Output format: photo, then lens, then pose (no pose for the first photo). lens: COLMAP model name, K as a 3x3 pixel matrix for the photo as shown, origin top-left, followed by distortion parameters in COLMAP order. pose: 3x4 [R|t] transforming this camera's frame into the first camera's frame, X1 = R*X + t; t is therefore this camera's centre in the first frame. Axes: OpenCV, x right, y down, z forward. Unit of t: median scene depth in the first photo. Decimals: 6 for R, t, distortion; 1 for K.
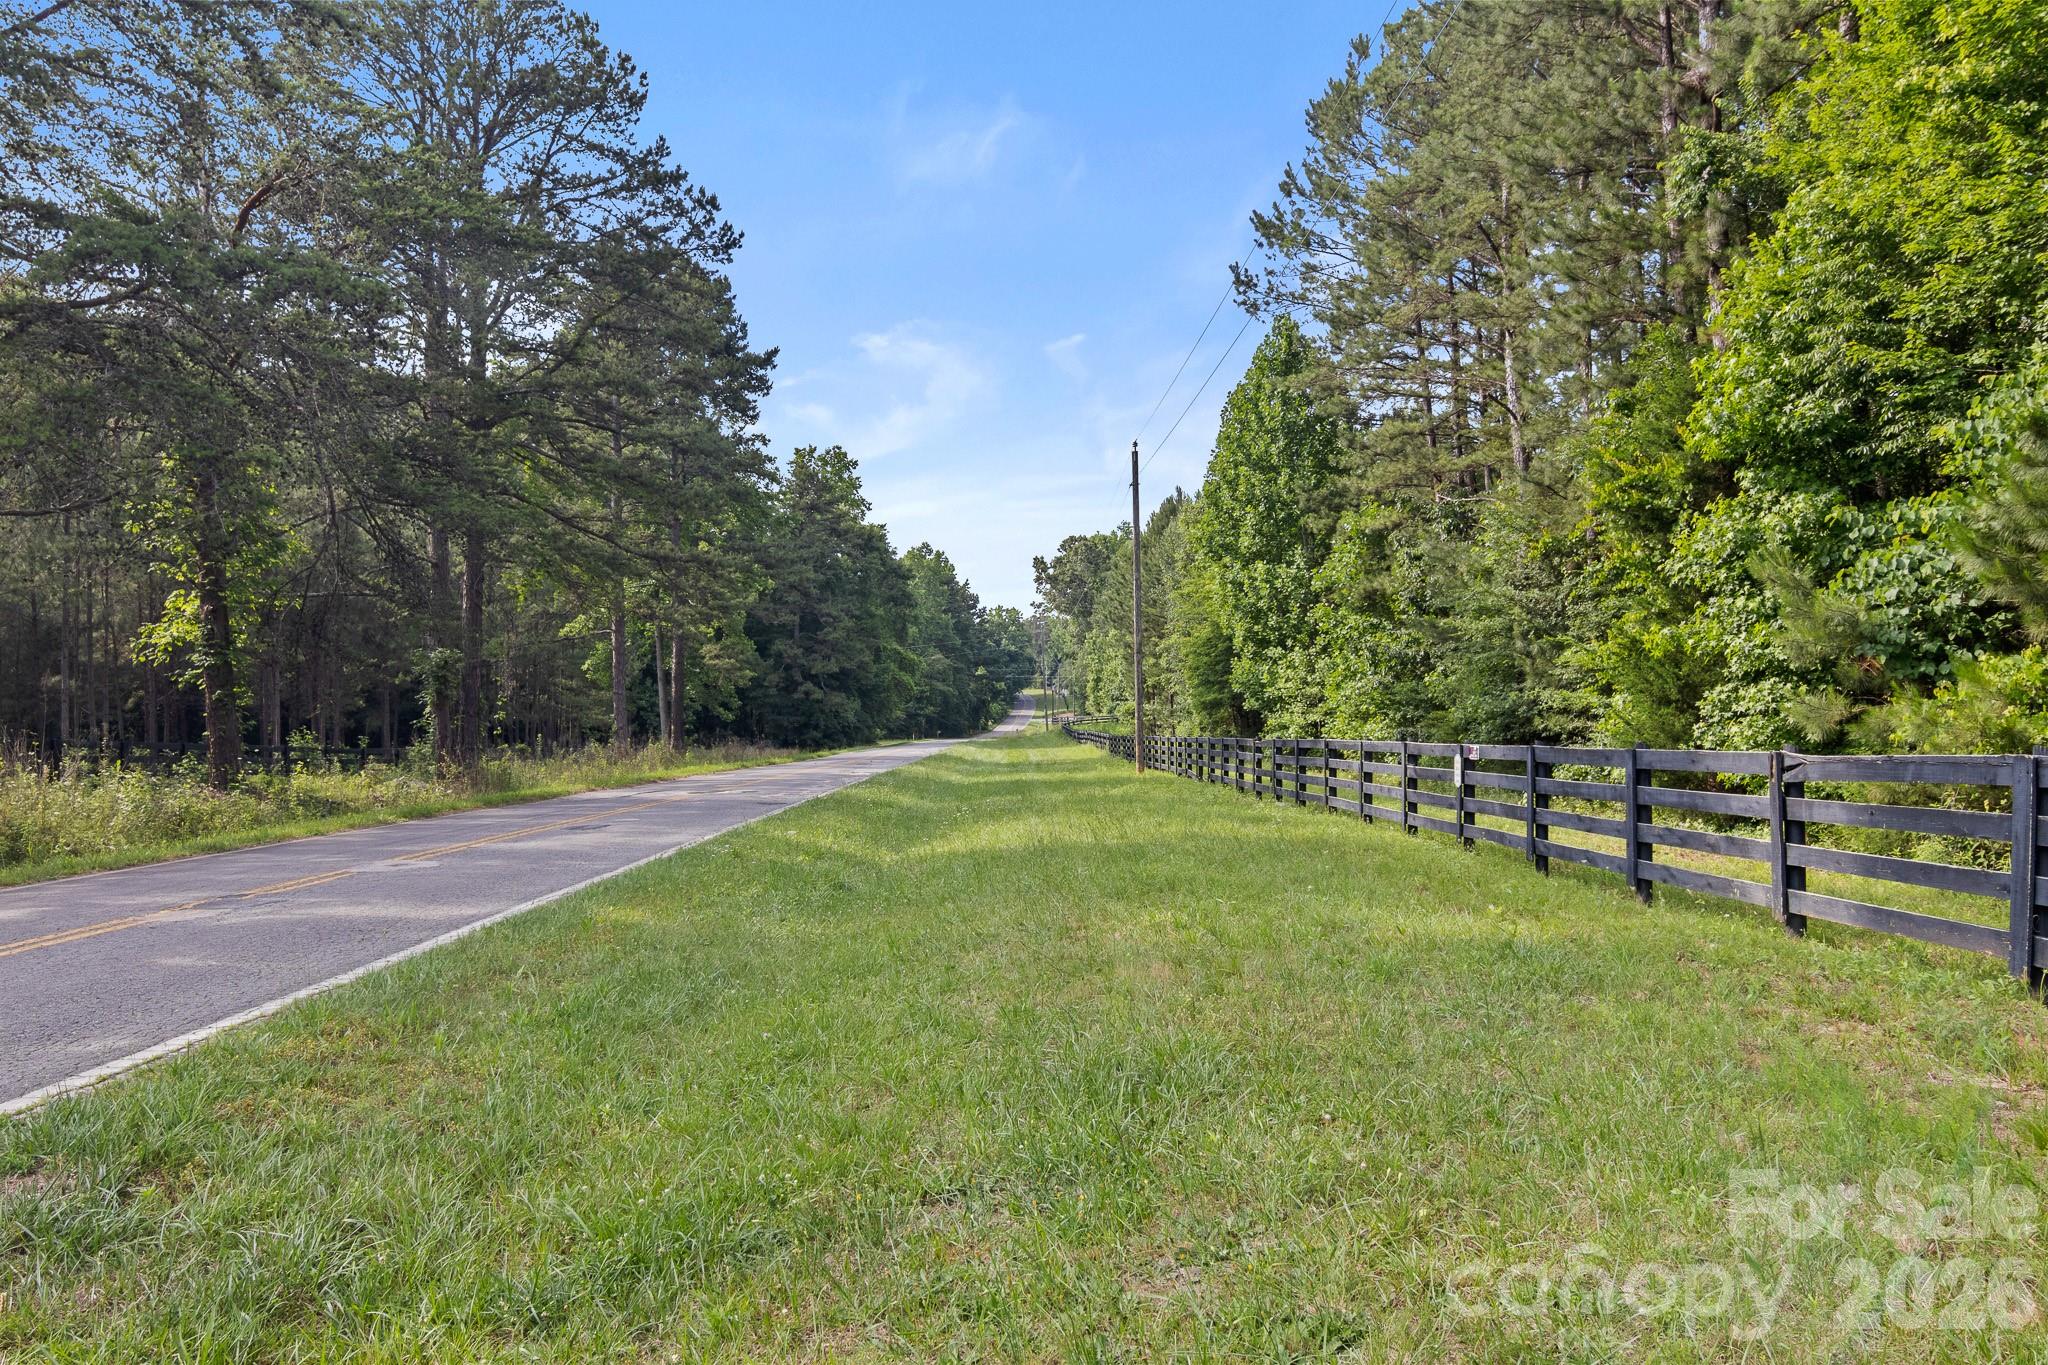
lens RADIAL K [[1473.6, 0, 1023.0], [0, 1473.6, 656.4], [0, 0, 1]] dist [0.007264, 0.002643]
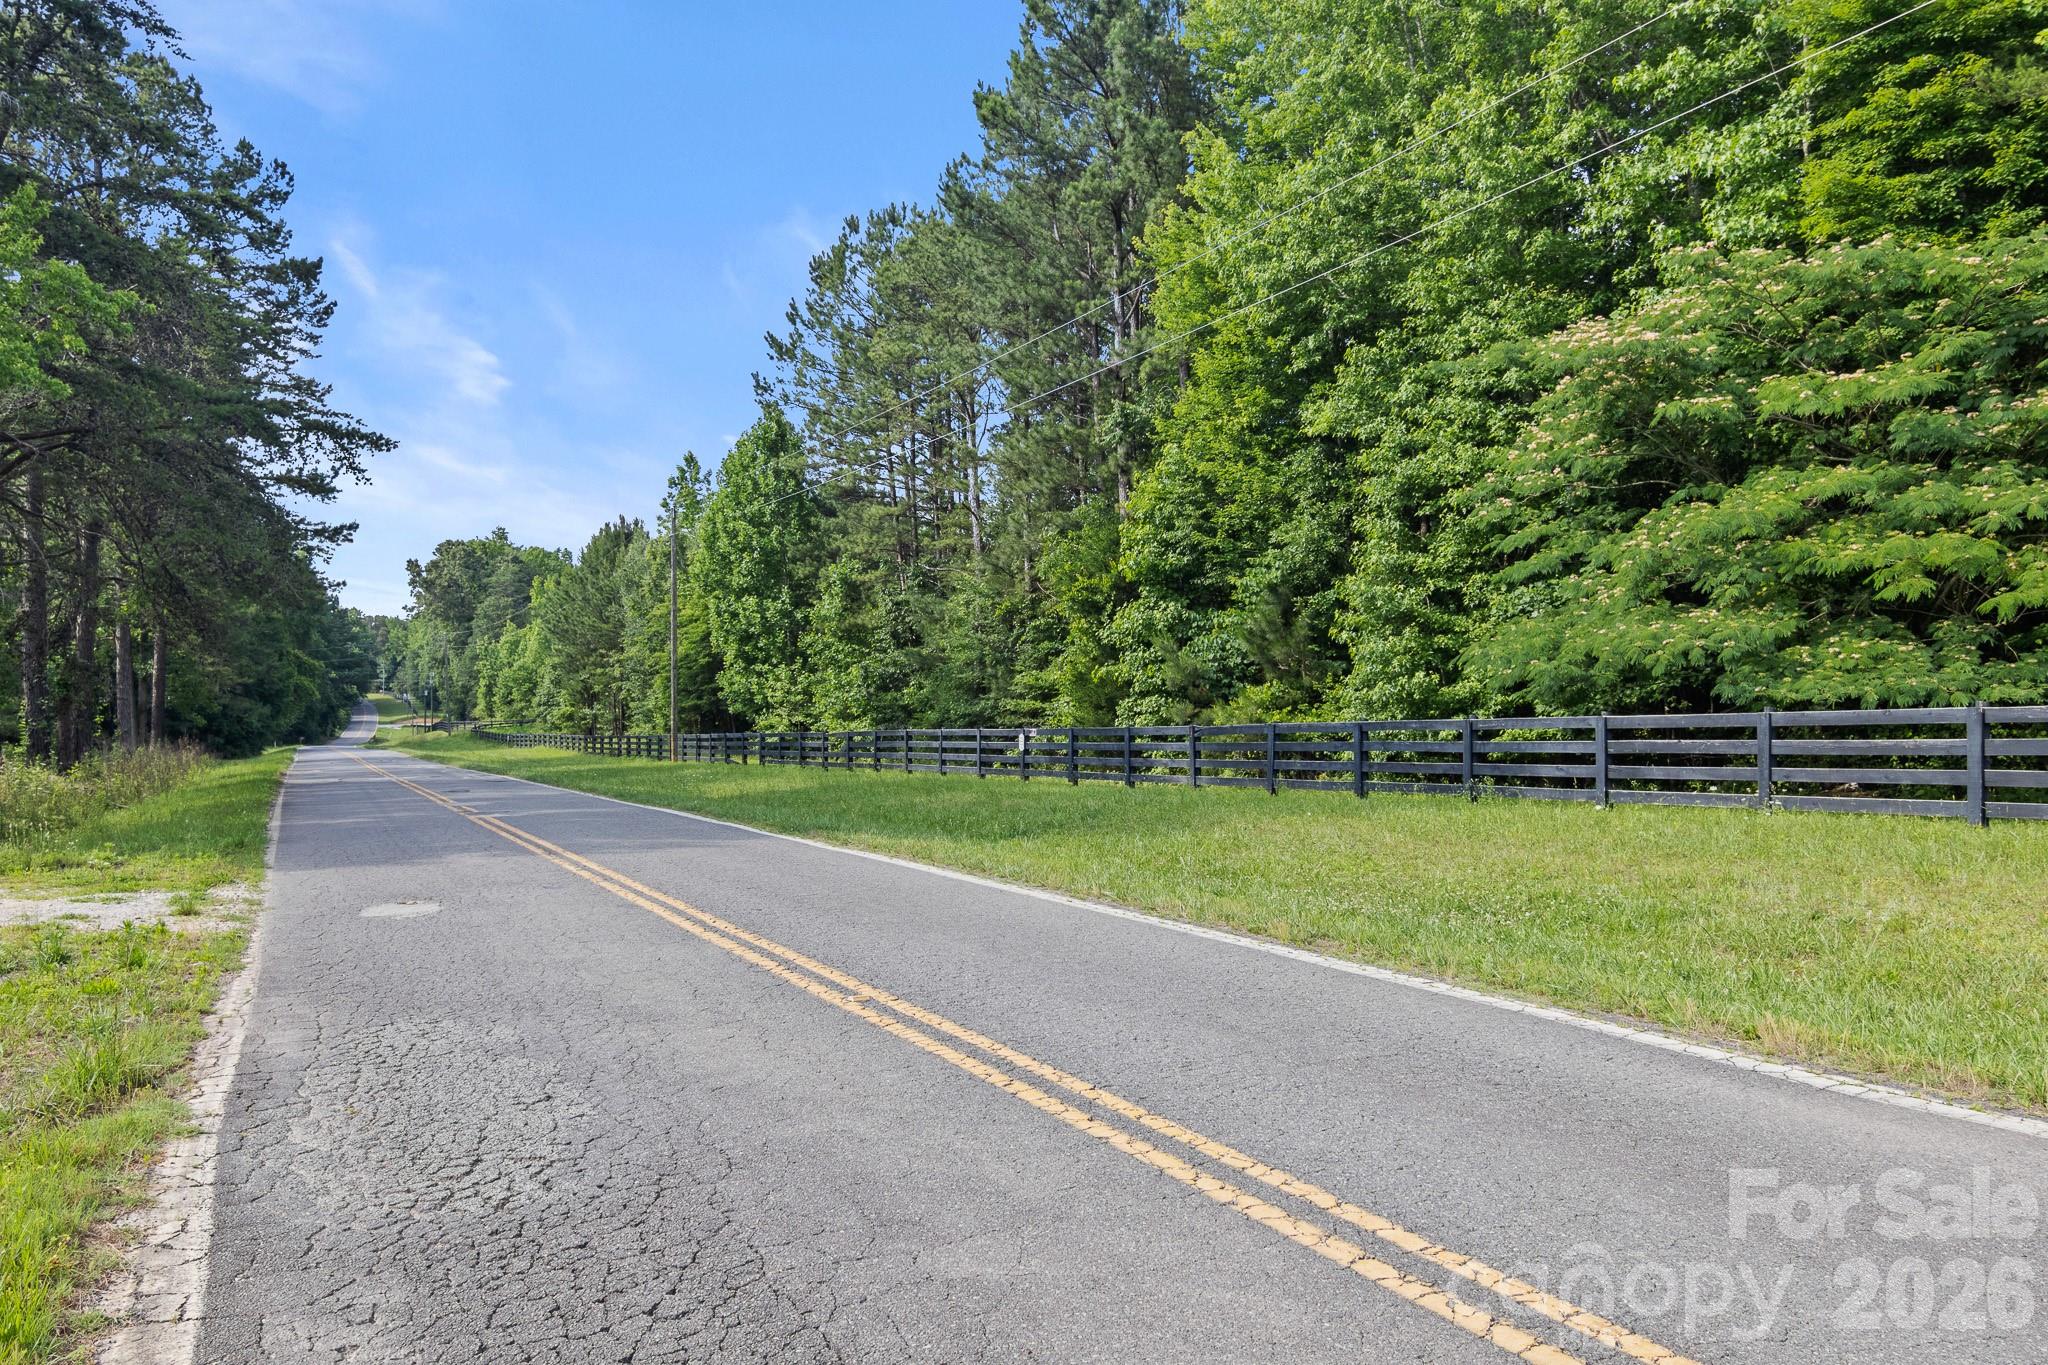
lens RADIAL K [[1473.6, 0, 1023.0], [0, 1473.6, 656.4], [0, 0, 1]] dist [0.007264, 0.002643]
pose [[0.900992, 0.015846, 0.433546, -0.240364], [-0.014289, 0.999874, -0.006850, -0.009796], [-0.433600, -0.000023, 0.901105, -0.330512]]
